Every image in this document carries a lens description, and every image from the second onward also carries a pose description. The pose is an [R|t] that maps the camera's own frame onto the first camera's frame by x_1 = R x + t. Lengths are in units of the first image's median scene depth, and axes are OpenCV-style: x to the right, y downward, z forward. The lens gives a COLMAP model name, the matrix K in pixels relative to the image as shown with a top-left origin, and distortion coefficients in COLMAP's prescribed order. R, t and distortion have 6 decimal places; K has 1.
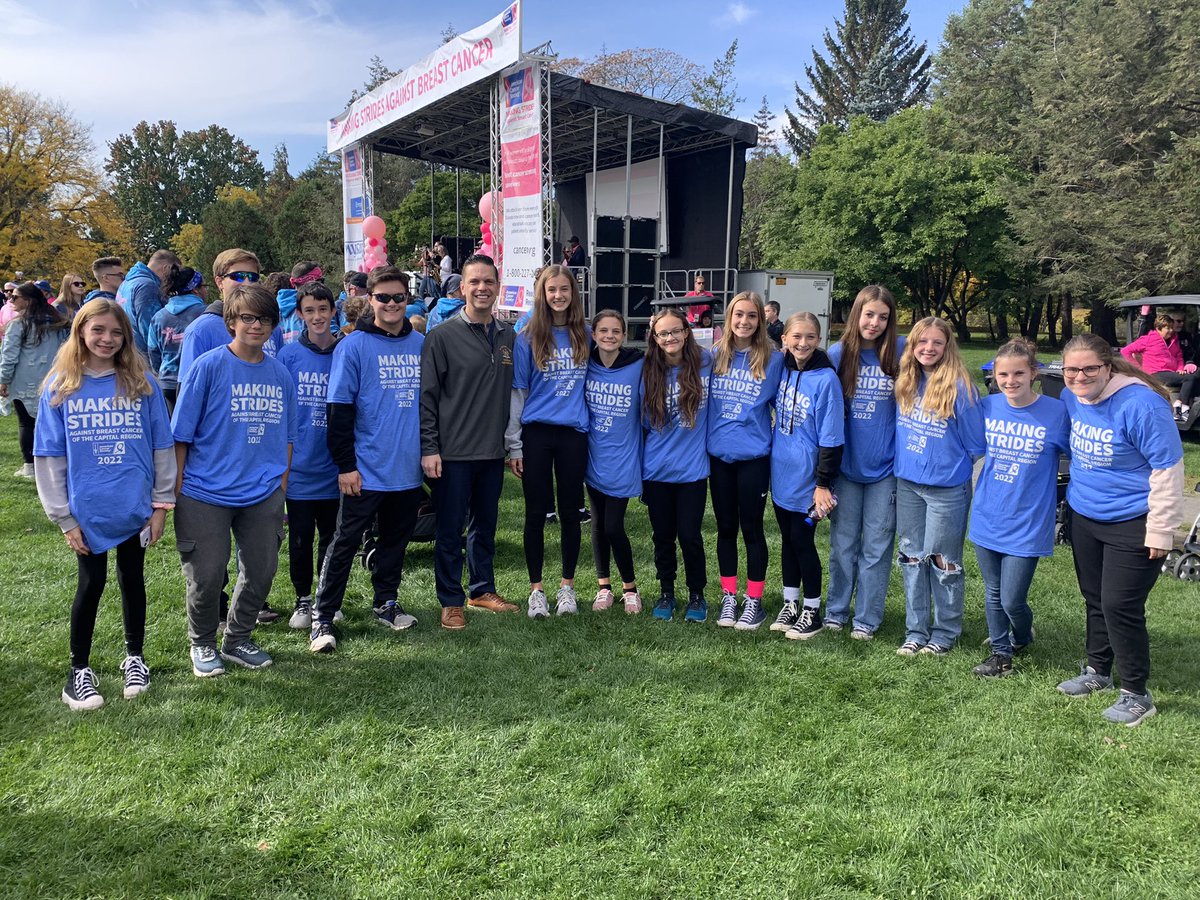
lens RADIAL K [[901.9, 0, 598.7], [0, 901.9, 450.5], [0, 0, 1]] dist [0.007156, -0.010900]
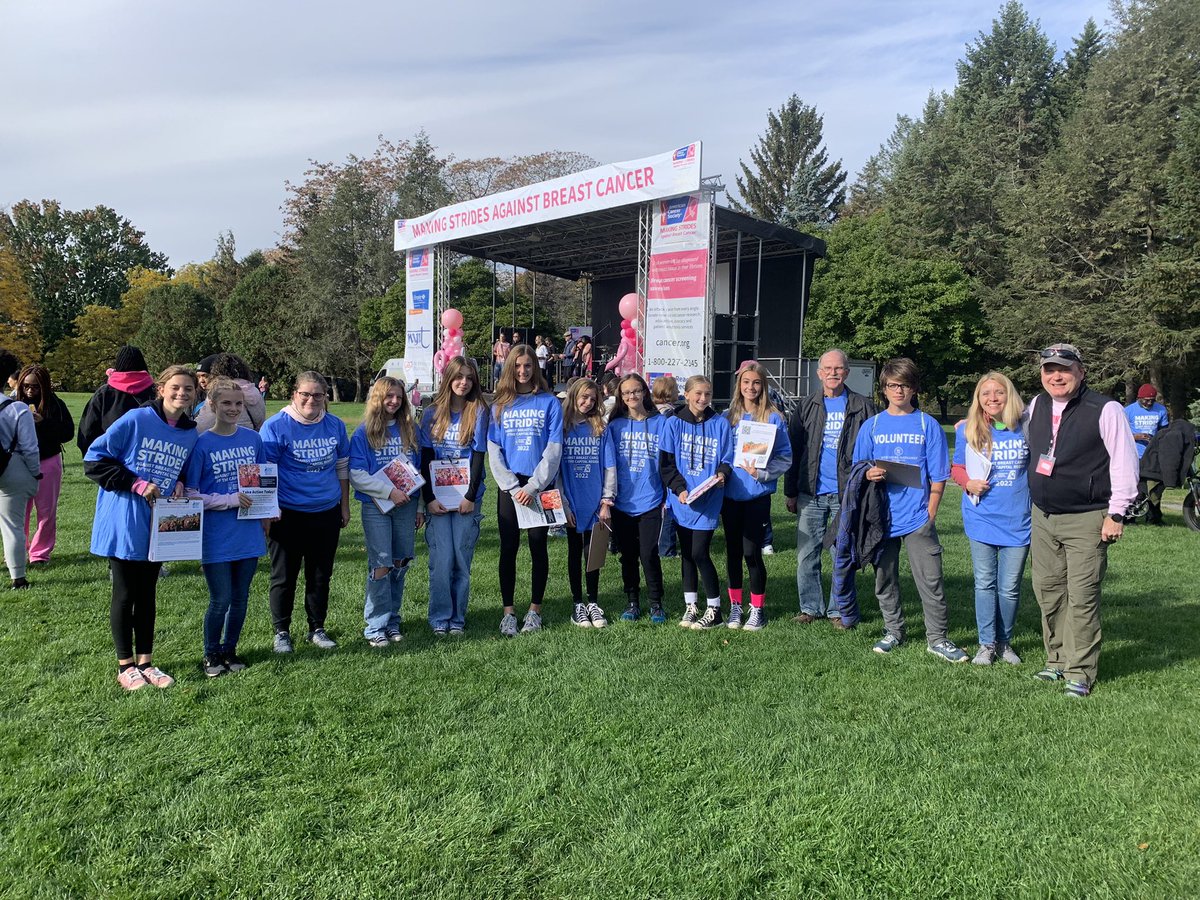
lens RADIAL K [[901.9, 0, 598.9], [0, 901.9, 448.5], [0, 0, 1]] dist [0.007156, -0.010900]
pose [[0.988052, -0.011412, 0.153697, -0.199901], [0.025543, 0.995589, -0.090281, 0.011380], [-0.151989, 0.093128, 0.983985, -0.074439]]
